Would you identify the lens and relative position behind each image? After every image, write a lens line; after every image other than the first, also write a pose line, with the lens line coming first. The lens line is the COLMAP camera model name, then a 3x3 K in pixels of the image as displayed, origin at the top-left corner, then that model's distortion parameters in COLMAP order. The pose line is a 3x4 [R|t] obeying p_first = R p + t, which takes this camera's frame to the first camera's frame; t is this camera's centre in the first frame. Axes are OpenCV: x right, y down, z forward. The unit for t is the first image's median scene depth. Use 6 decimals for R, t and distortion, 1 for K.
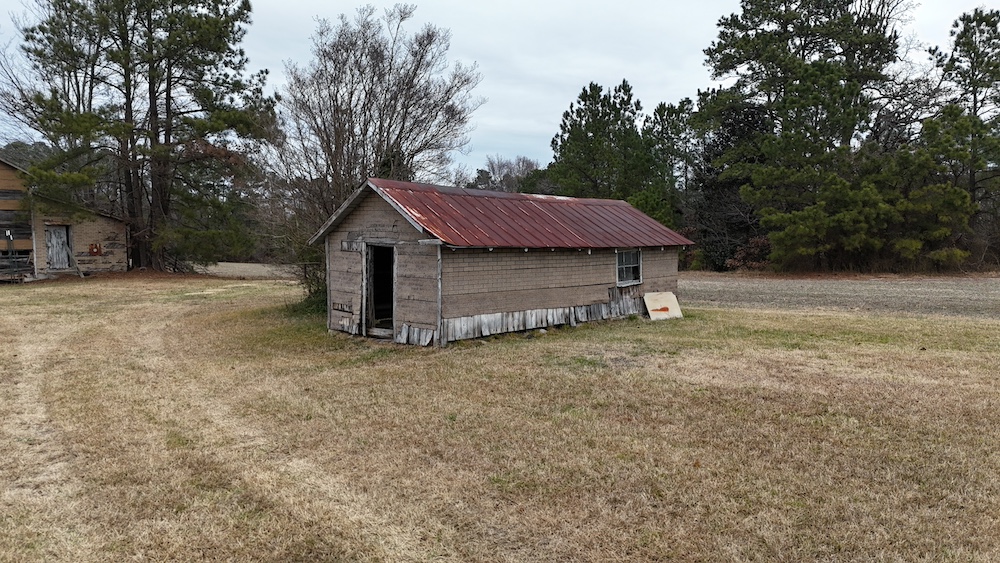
lens RADIAL K [[730.3, 0, 504.8], [0, 730.3, 280.5], [0, 0, 1]] dist [0.043950, -0.022684]
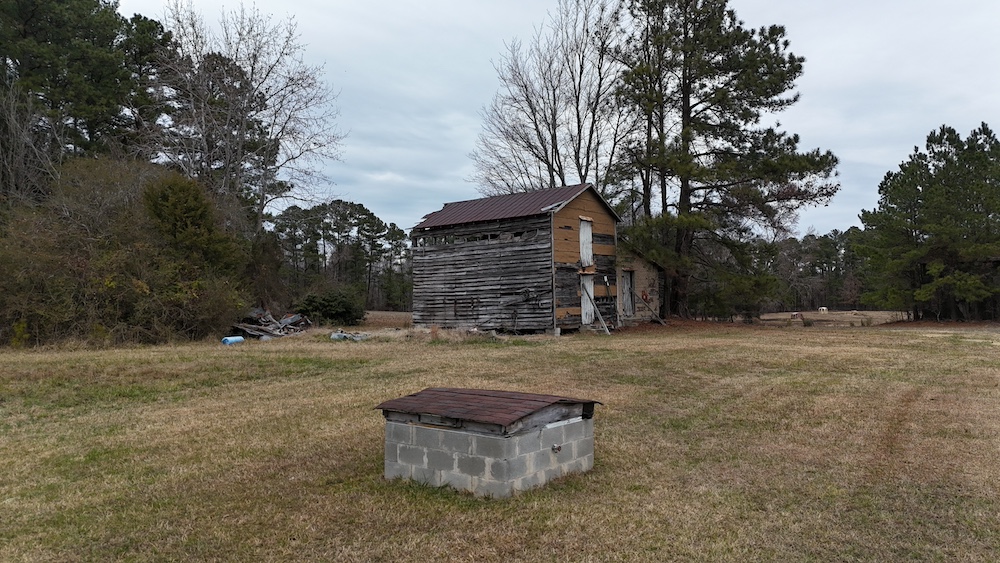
lens RADIAL K [[730.3, 0, 498.8], [0, 730.3, 282.5], [0, 0, 1]] dist [0.043950, -0.022684]
pose [[0.998785, 0.010167, -0.048228, -0.712039], [-0.013091, 0.998069, -0.060717, 0.000511], [0.047518, 0.061275, 0.996989, 0.038110]]
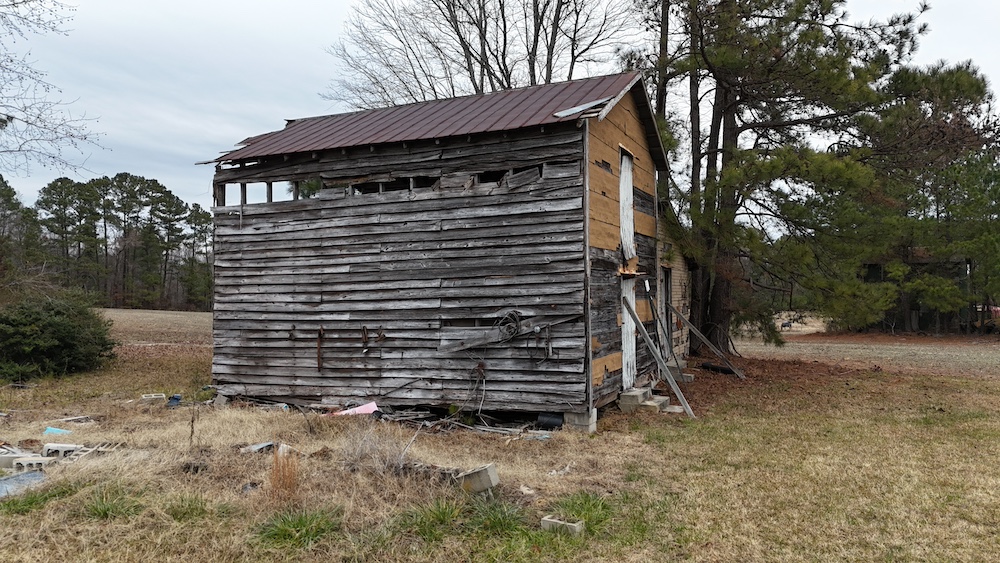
lens RADIAL K [[730.3, 0, 504.5], [0, 730.3, 281.9], [0, 0, 1]] dist [0.043950, -0.022684]
pose [[0.979351, 0.022798, 0.200876, -0.791123], [-0.011688, 0.998344, -0.056320, -0.037202], [-0.201827, 0.052809, 0.977996, 0.534389]]
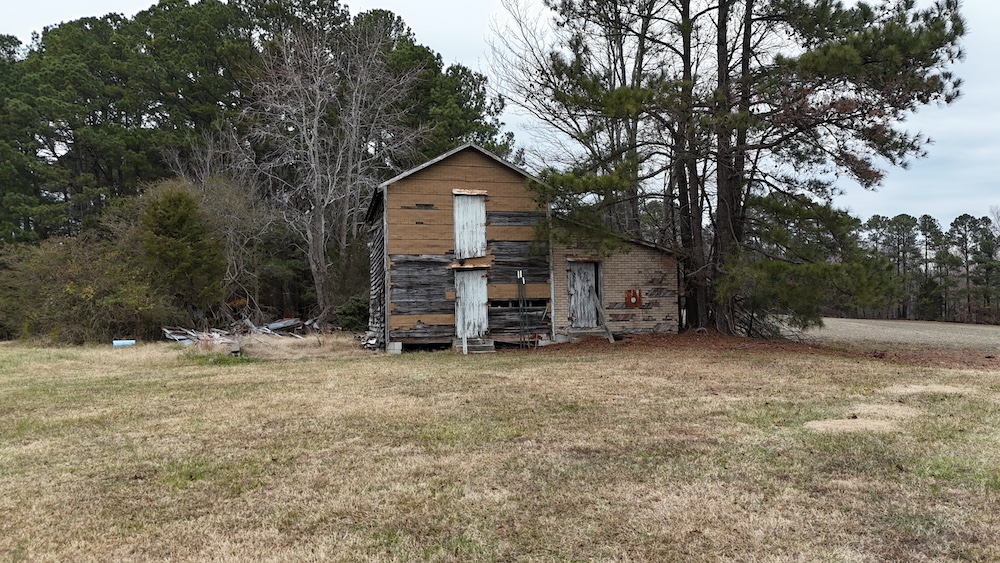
lens RADIAL K [[730.3, 0, 498.2], [0, 730.3, 282.7], [0, 0, 1]] dist [0.043950, -0.022684]
pose [[0.739148, -0.009927, -0.673470, -0.215613], [-0.030512, 0.998371, -0.048205, -0.021764], [0.672851, 0.056180, 0.737641, 0.456997]]
